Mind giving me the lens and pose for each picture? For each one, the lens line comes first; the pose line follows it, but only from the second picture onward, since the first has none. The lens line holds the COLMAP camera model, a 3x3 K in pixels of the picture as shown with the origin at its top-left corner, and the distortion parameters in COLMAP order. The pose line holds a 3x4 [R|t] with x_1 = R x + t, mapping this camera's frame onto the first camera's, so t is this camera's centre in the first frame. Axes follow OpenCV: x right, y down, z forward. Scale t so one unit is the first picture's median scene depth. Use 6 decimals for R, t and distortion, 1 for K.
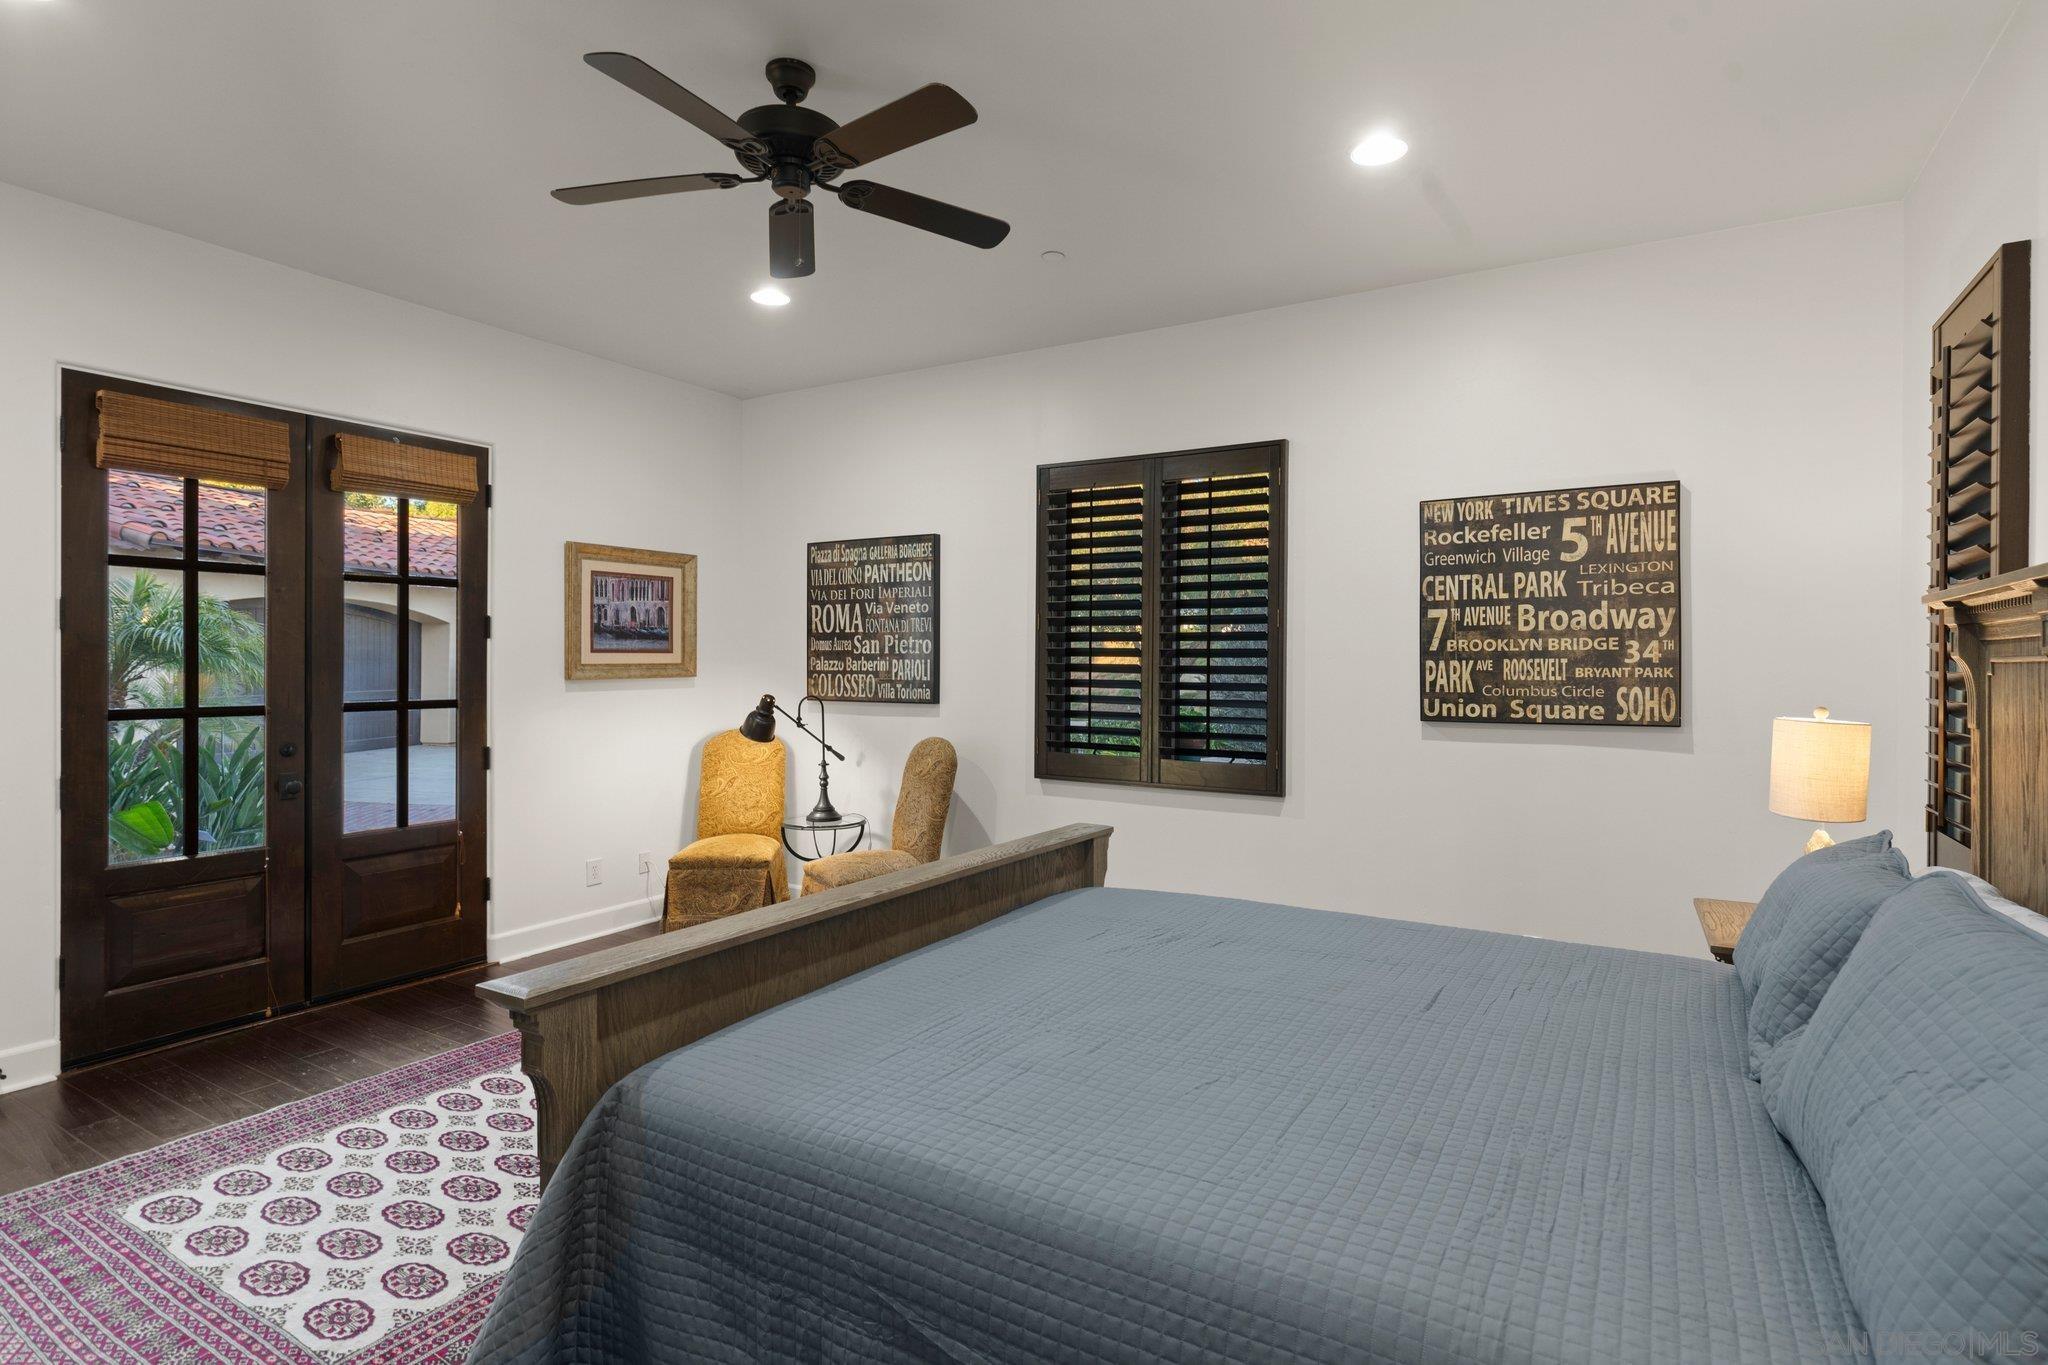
lens RADIAL K [[1022.3, 0, 1018.5], [0, 1022.3, 651.4], [0, 0, 1]] dist [-0.002896, 0.000633]
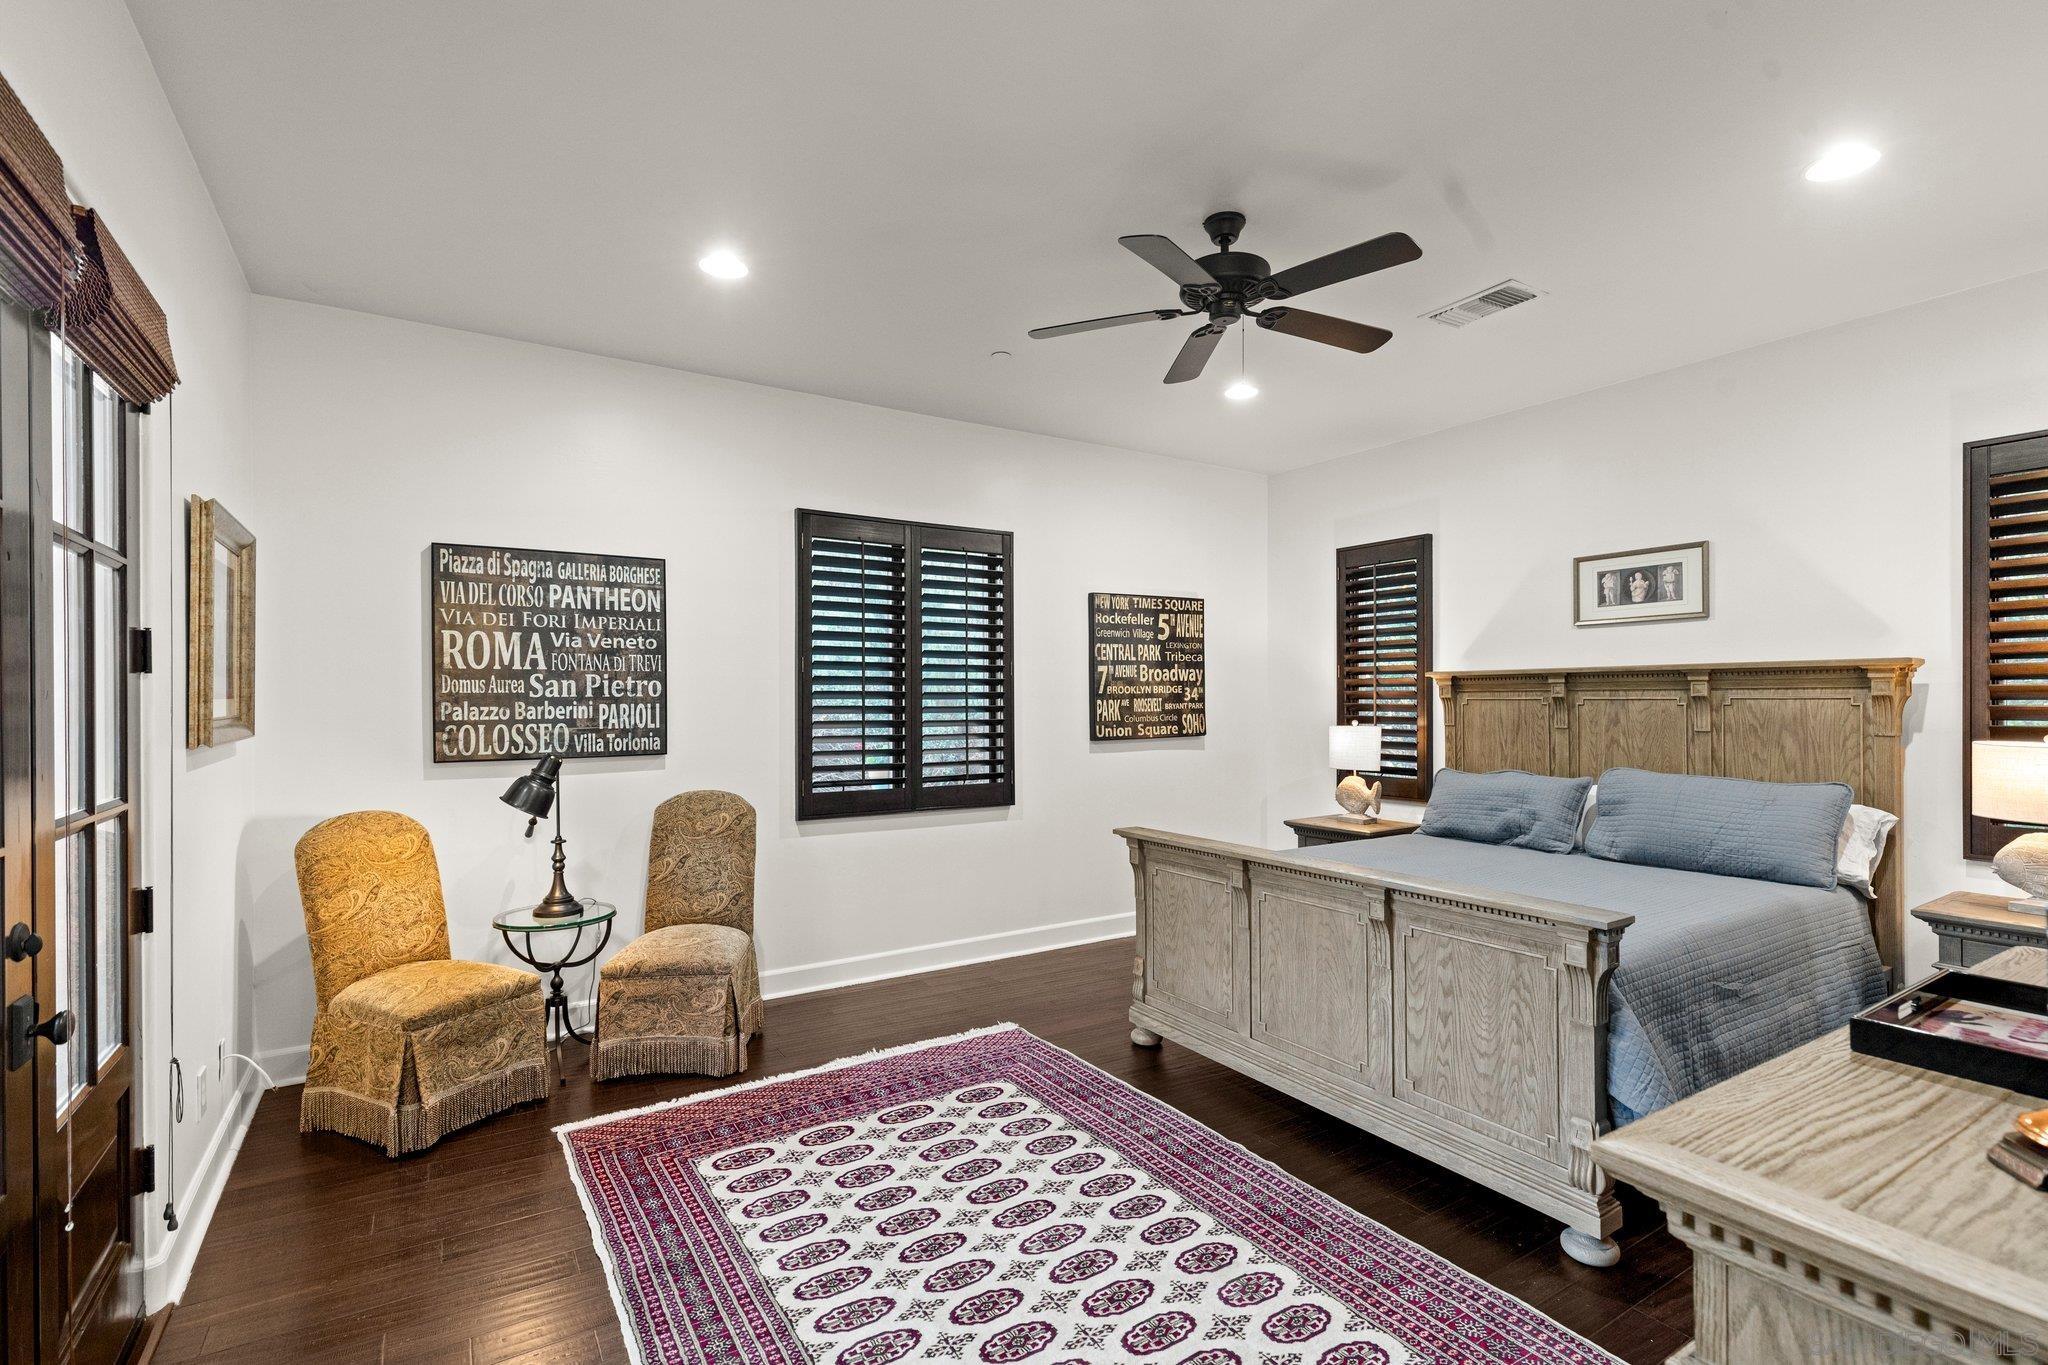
lens RADIAL K [[958.2, 0, 1021.2], [0, 958.2, 694.3], [0, 0, 1]] dist [0.006901, 0.000180]
pose [[0.438598, -0.003650, 0.898676, -0.884509], [-0.002023, 0.999985, 0.005049, -0.006144], [-0.898681, -0.004032, 0.438584, 0.475490]]
